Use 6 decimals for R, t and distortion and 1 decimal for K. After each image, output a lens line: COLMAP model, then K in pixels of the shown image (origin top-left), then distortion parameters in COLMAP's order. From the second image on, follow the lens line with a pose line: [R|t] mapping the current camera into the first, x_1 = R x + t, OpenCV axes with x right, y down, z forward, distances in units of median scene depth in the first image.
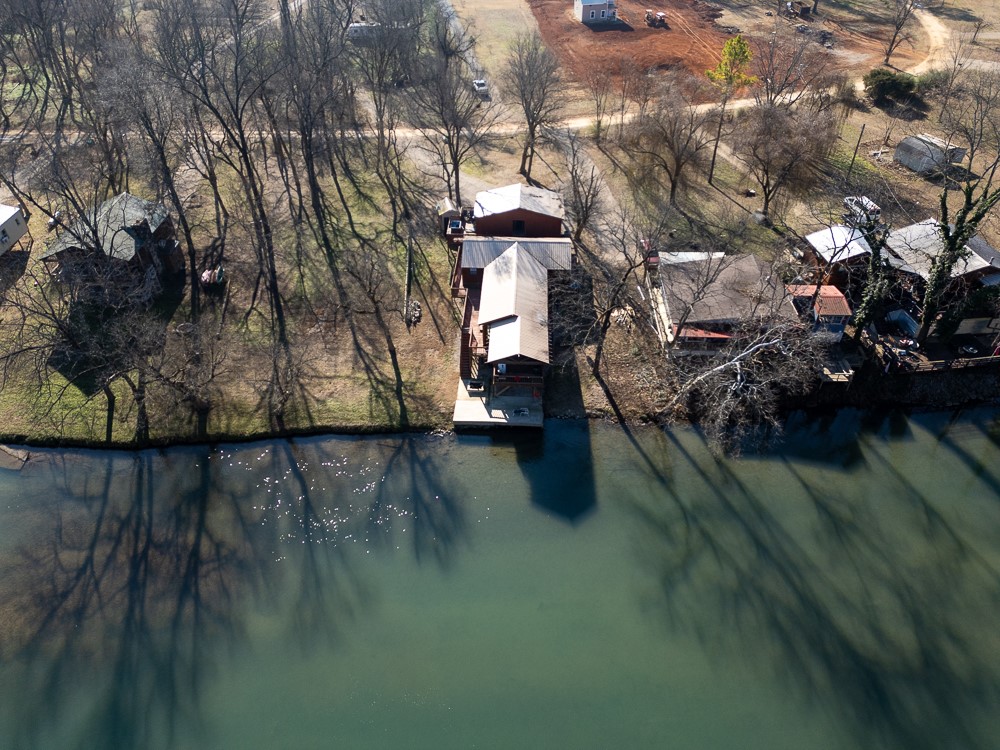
lens RADIAL K [[700.5, 0, 500.0], [0, 700.5, 375.0], [0, 0, 1]] dist [0.108097, -0.114011]
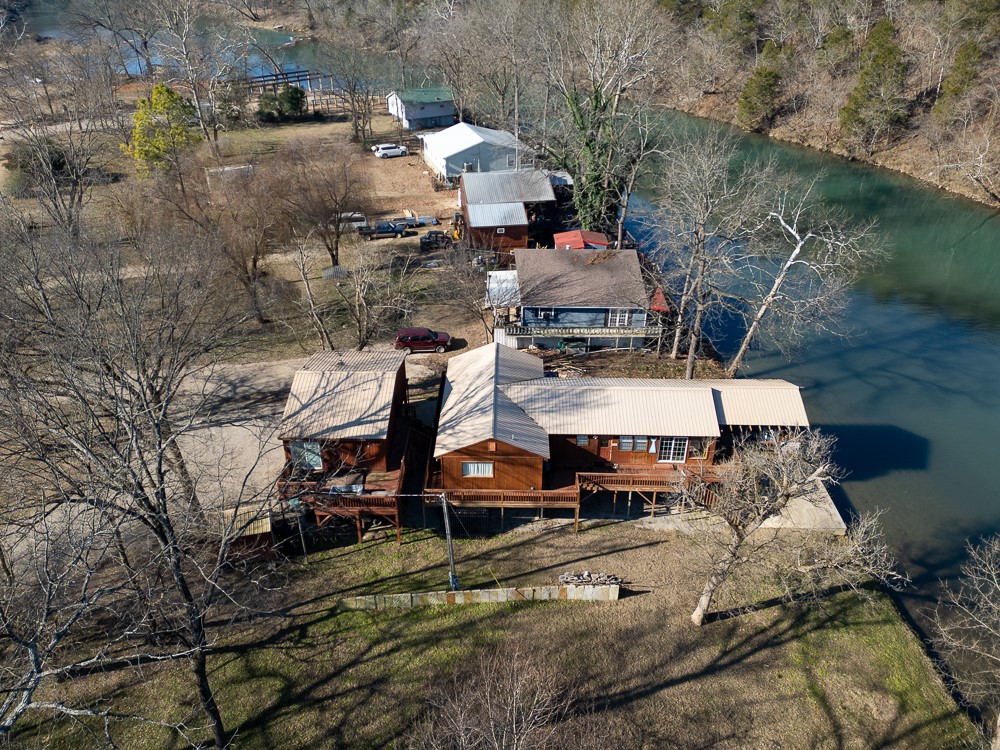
lens RADIAL K [[760.5, 0, 497.5], [0, 760.5, 382.0], [0, 0, 1]] dist [0.111150, -0.124049]
pose [[-0.025346, -0.509856, 0.859886, -0.511520], [0.644134, 0.649470, 0.404080, -0.437911], [-0.764493, 0.564123, 0.311954, 0.788203]]
